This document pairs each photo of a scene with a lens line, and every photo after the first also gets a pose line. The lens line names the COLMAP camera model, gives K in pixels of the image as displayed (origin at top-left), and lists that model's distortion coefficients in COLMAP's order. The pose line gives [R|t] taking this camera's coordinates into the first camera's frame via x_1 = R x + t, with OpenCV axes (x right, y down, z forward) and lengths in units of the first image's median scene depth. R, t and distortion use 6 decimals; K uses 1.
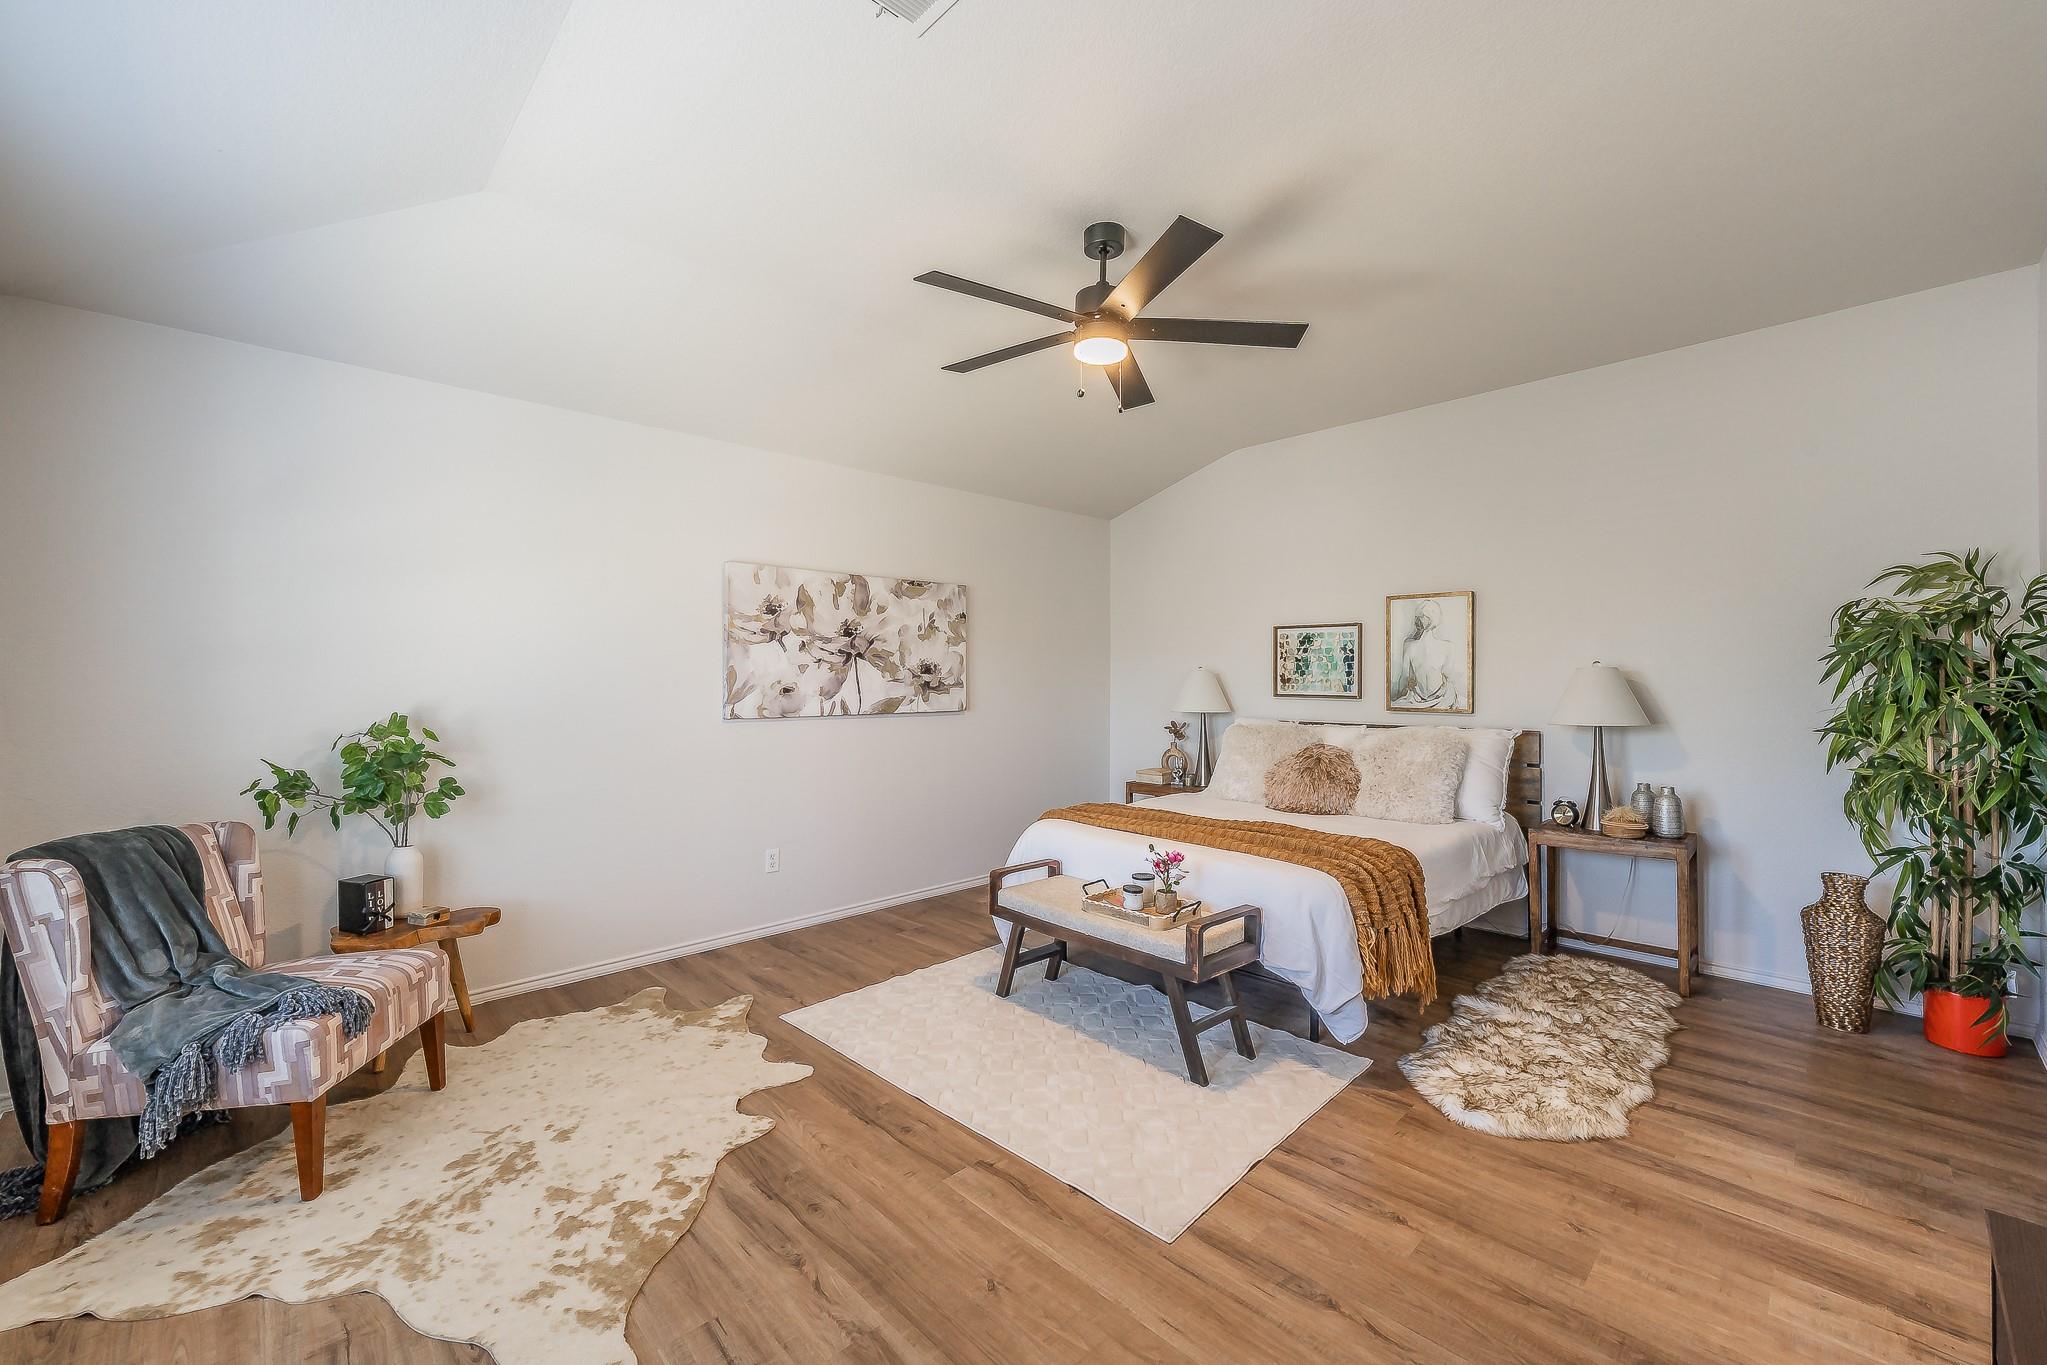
lens RADIAL K [[843.6, 0, 1037.2], [0, 843.6, 682.5], [0, 0, 1]] dist [0.000745, 0.000023]
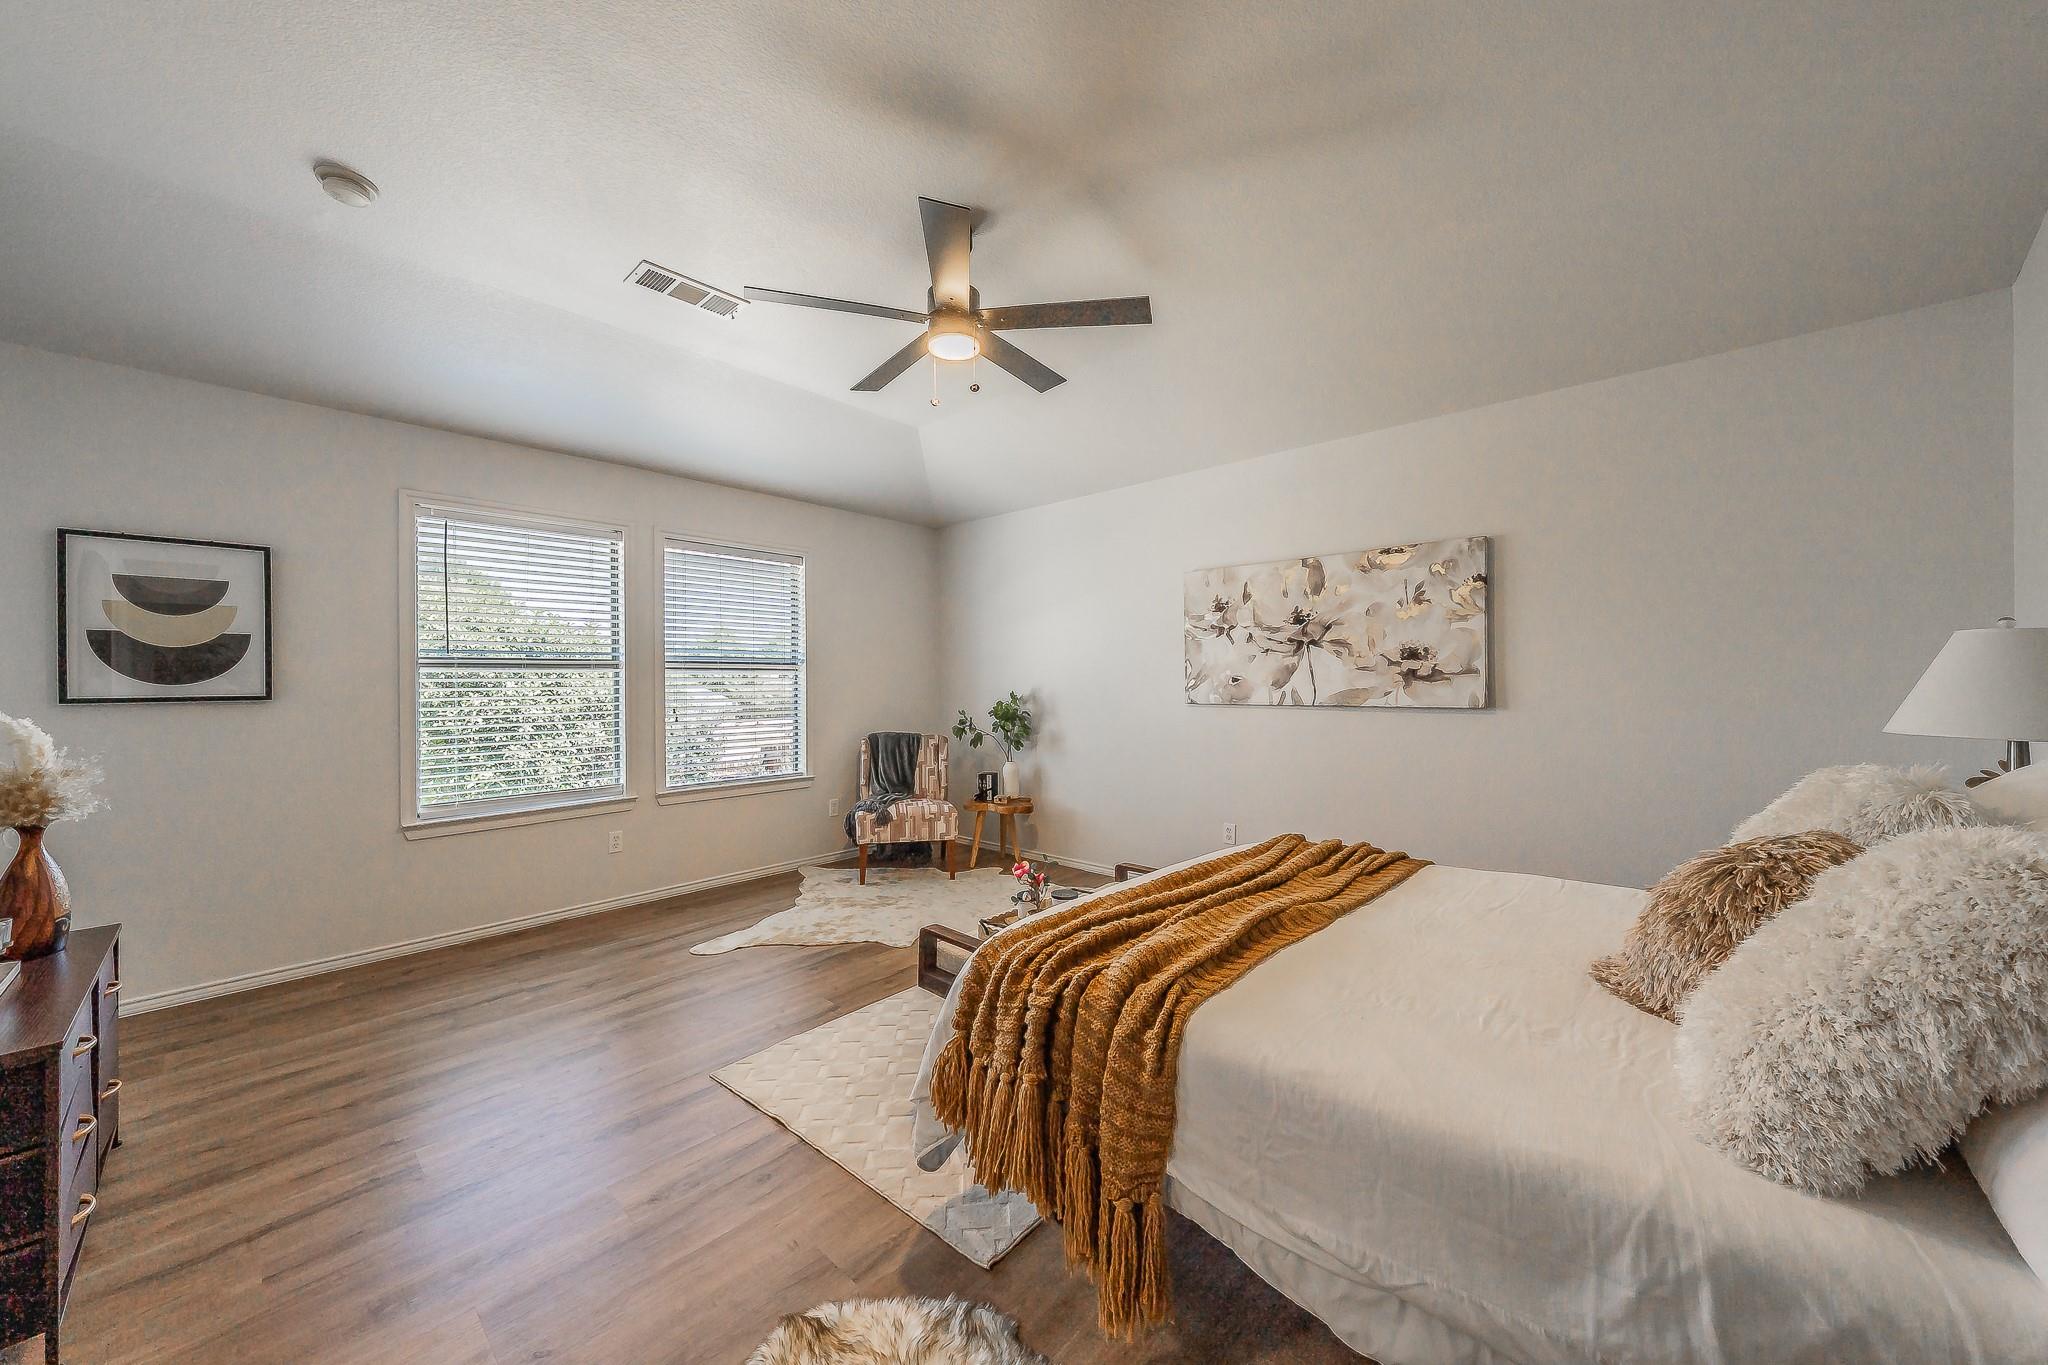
lens RADIAL K [[759.8, 0, 1038.5], [0, 759.8, 687.4], [0, 0, 1]] dist [-0.007518, -0.000147]
pose [[0.023972, 0.007229, -0.999686, 0.641948], [0.003104, 0.999968, 0.007306, 0.010609], [0.999708, -0.003278, 0.023948, 0.690858]]
